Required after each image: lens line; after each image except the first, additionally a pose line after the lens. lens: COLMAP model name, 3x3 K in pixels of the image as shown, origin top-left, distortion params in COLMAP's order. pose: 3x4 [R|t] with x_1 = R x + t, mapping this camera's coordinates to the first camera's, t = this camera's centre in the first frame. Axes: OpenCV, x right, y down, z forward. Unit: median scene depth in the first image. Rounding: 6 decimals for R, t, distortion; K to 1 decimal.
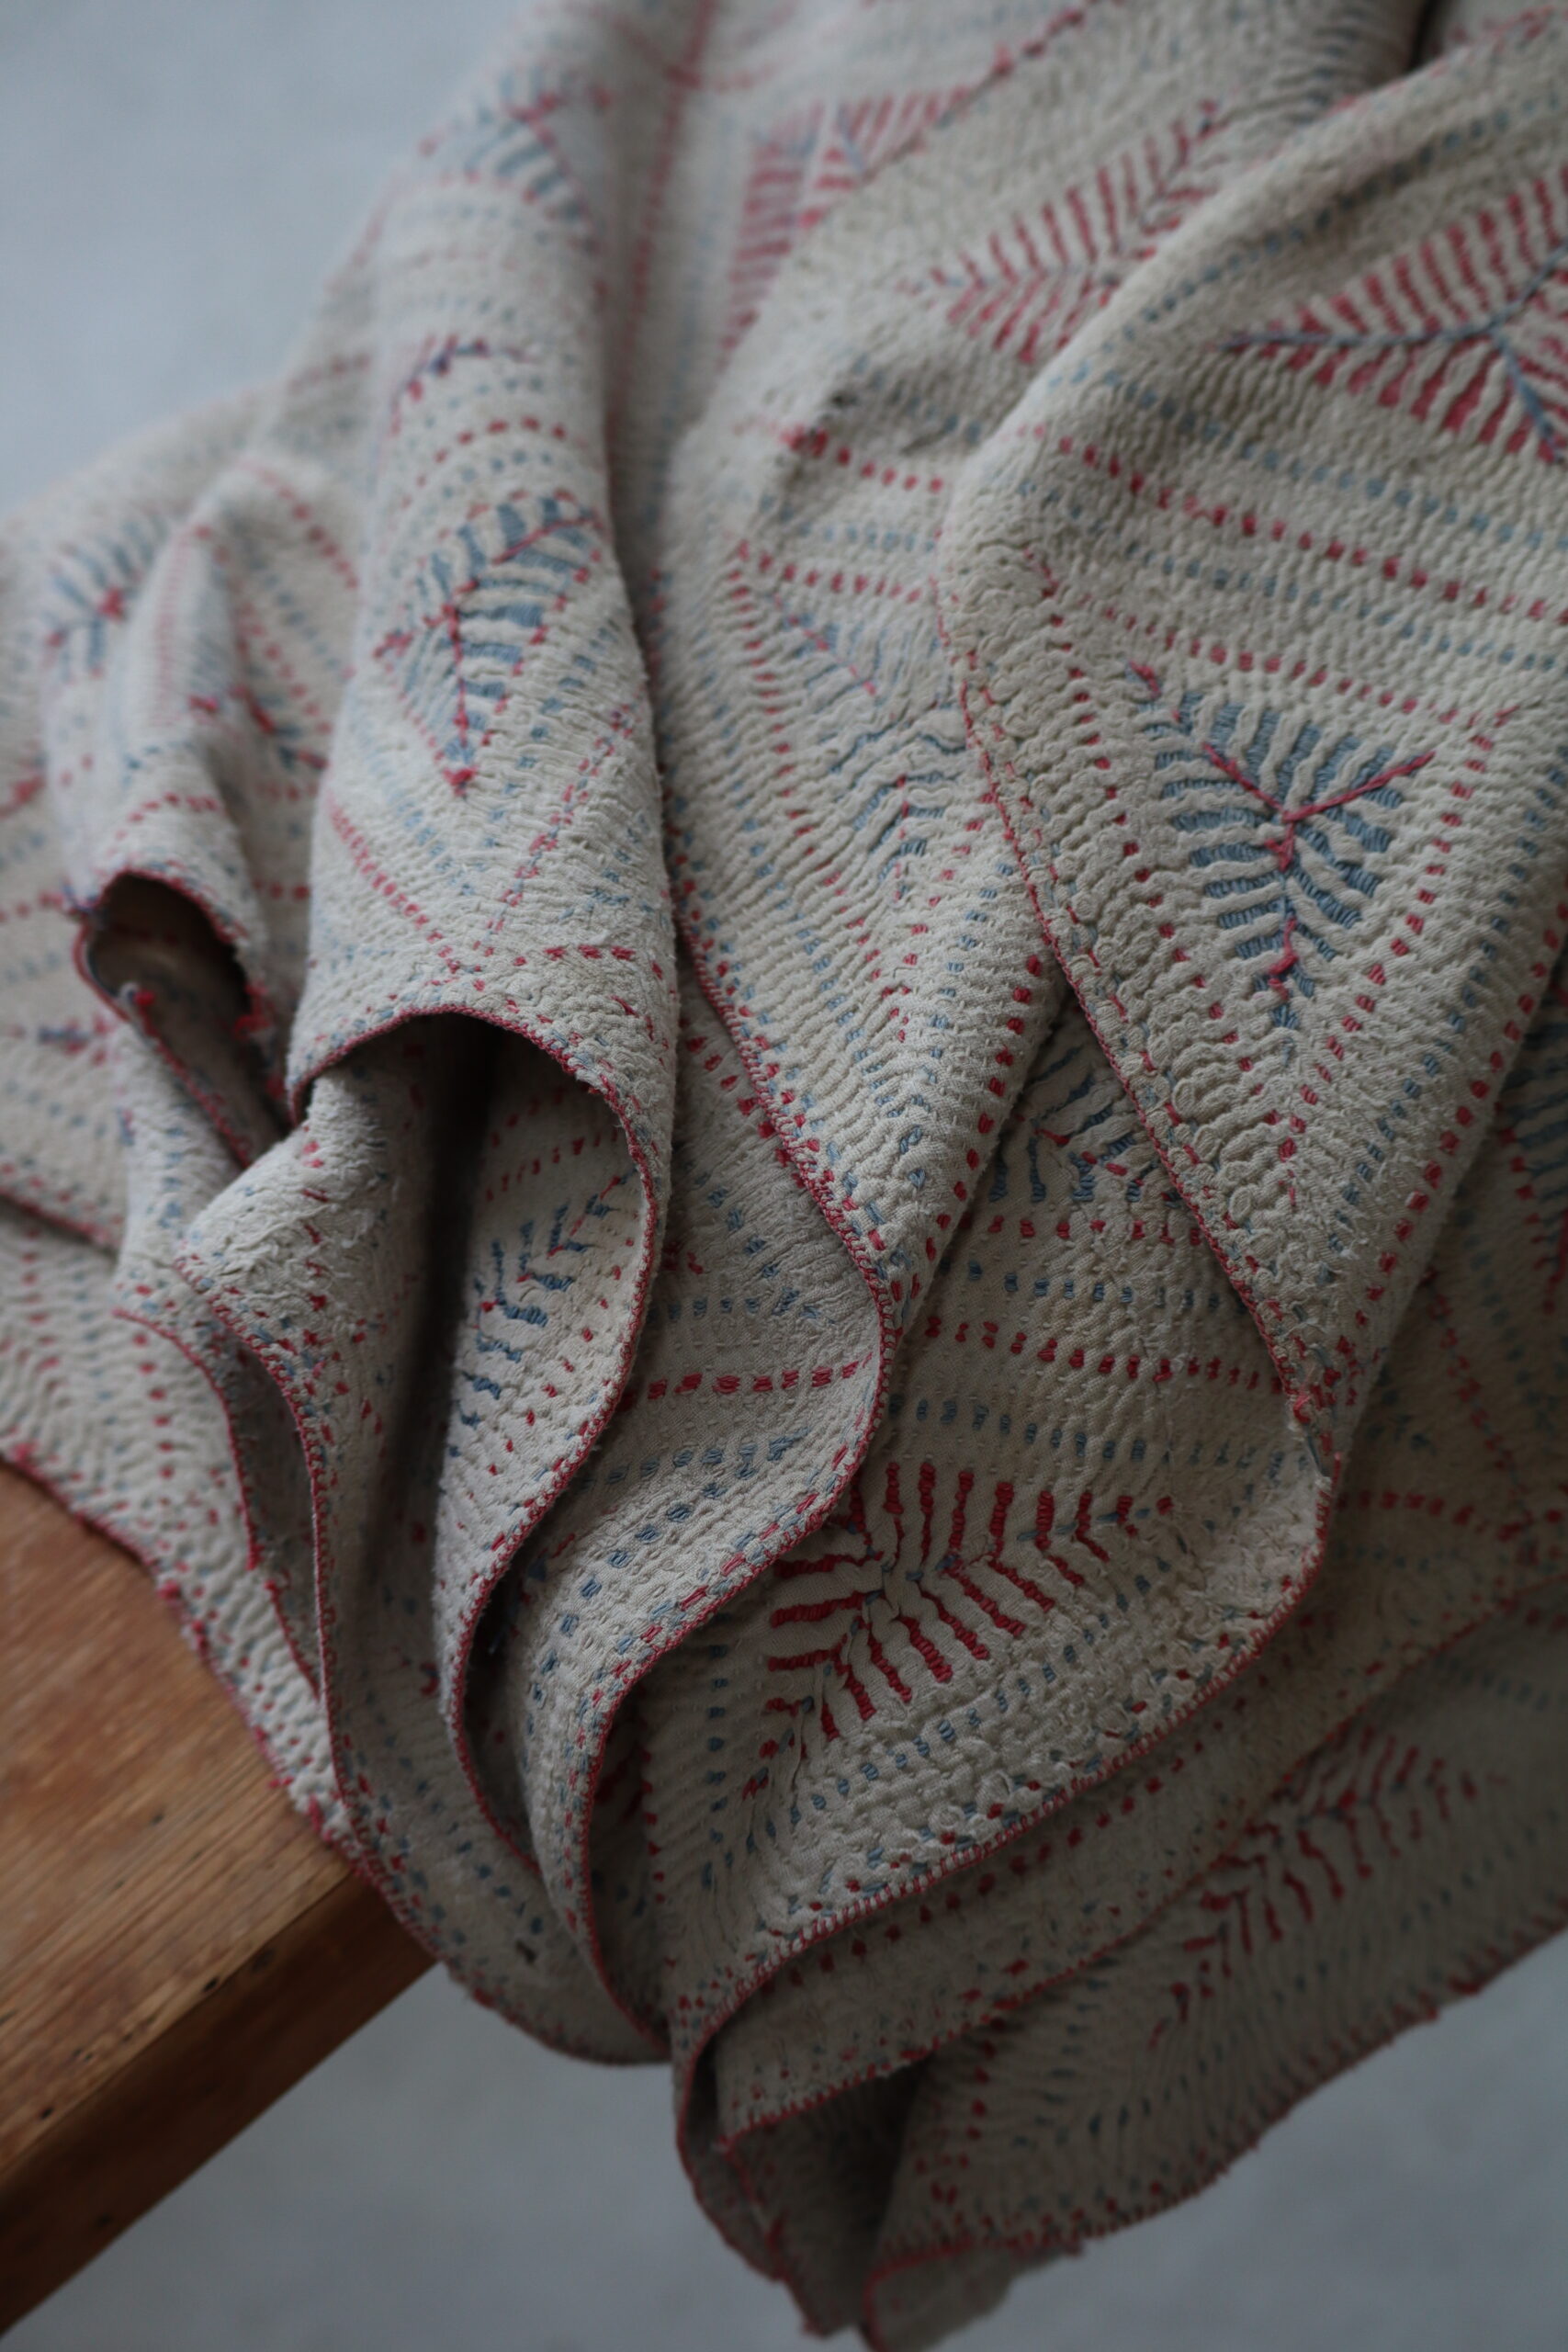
lens RADIAL K [[6572.2, 0, 784.0], [0, 6572.2, 1176.0], [0, 0, 1]] dist [-0.432204, -0.170820]
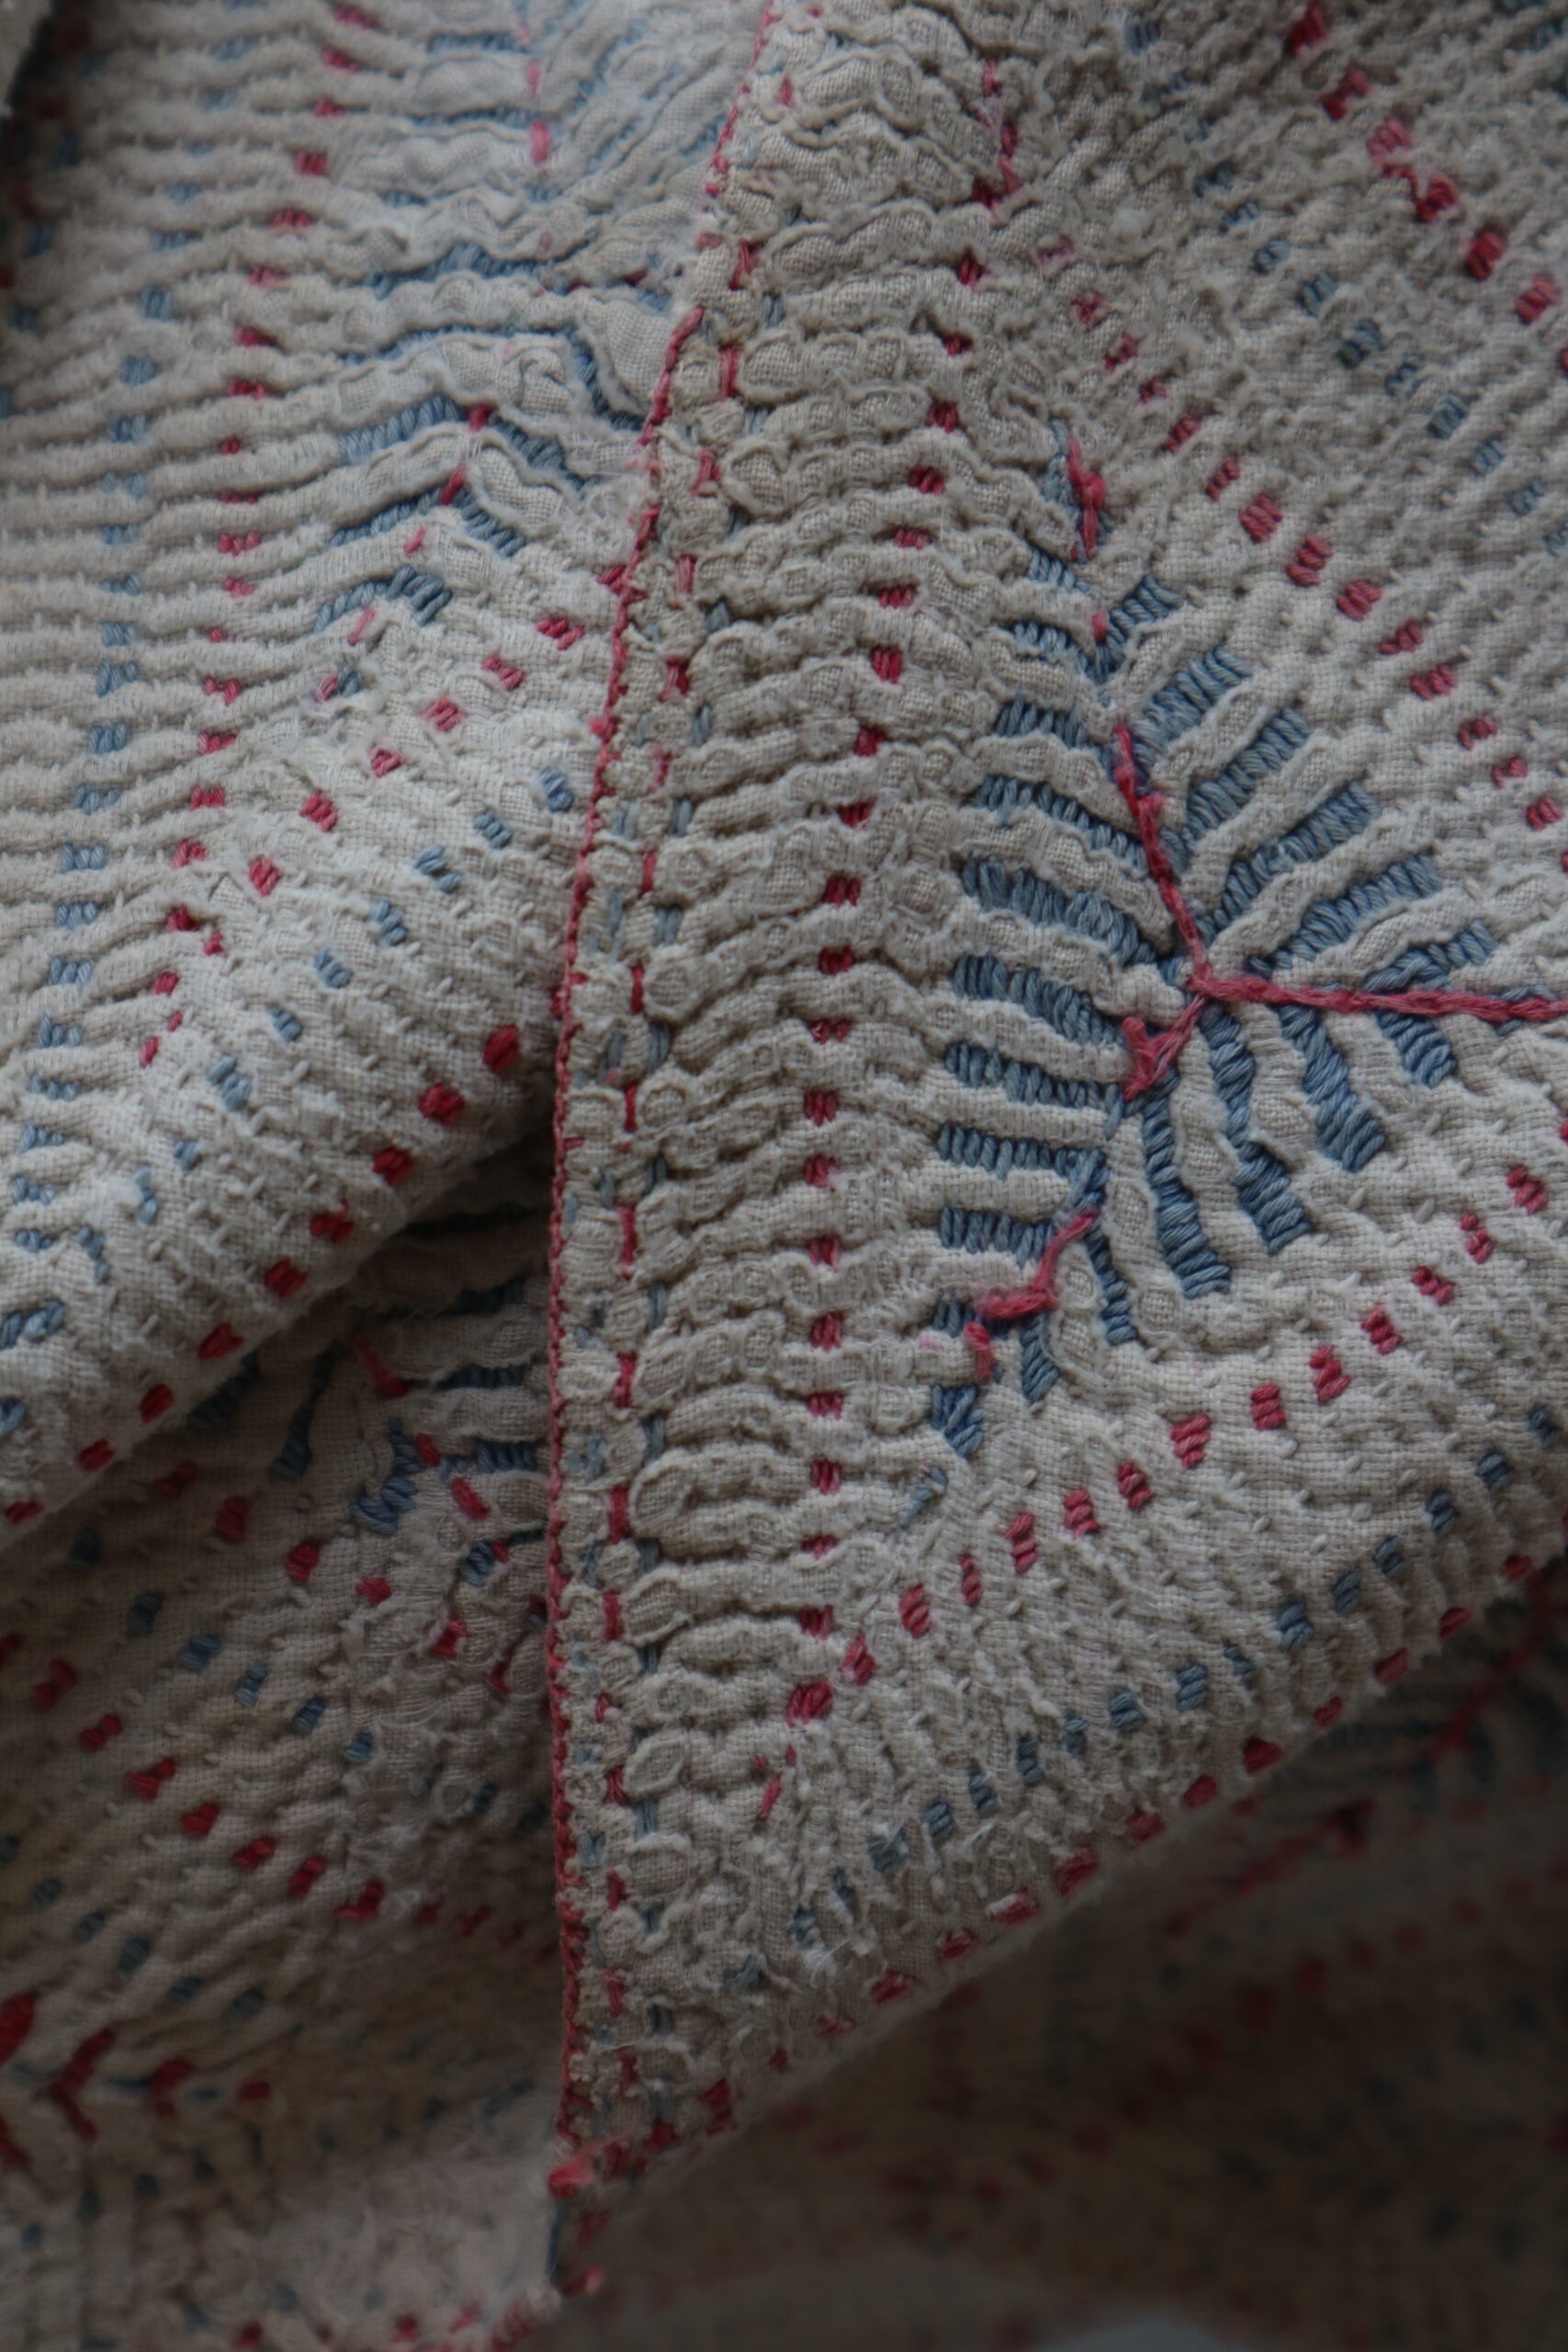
lens RADIAL K [[3908.2, 0, 851.0], [0, 3908.2, 1176.9], [0, 0, 1]] dist [0.000735, -0.010620]
pose [[0.882197, 0.443490, 0.158258, 0.021482], [-0.470035, 0.809251, 0.352391, -0.125198], [0.028212, -0.385265, 0.922375, 0.760448]]
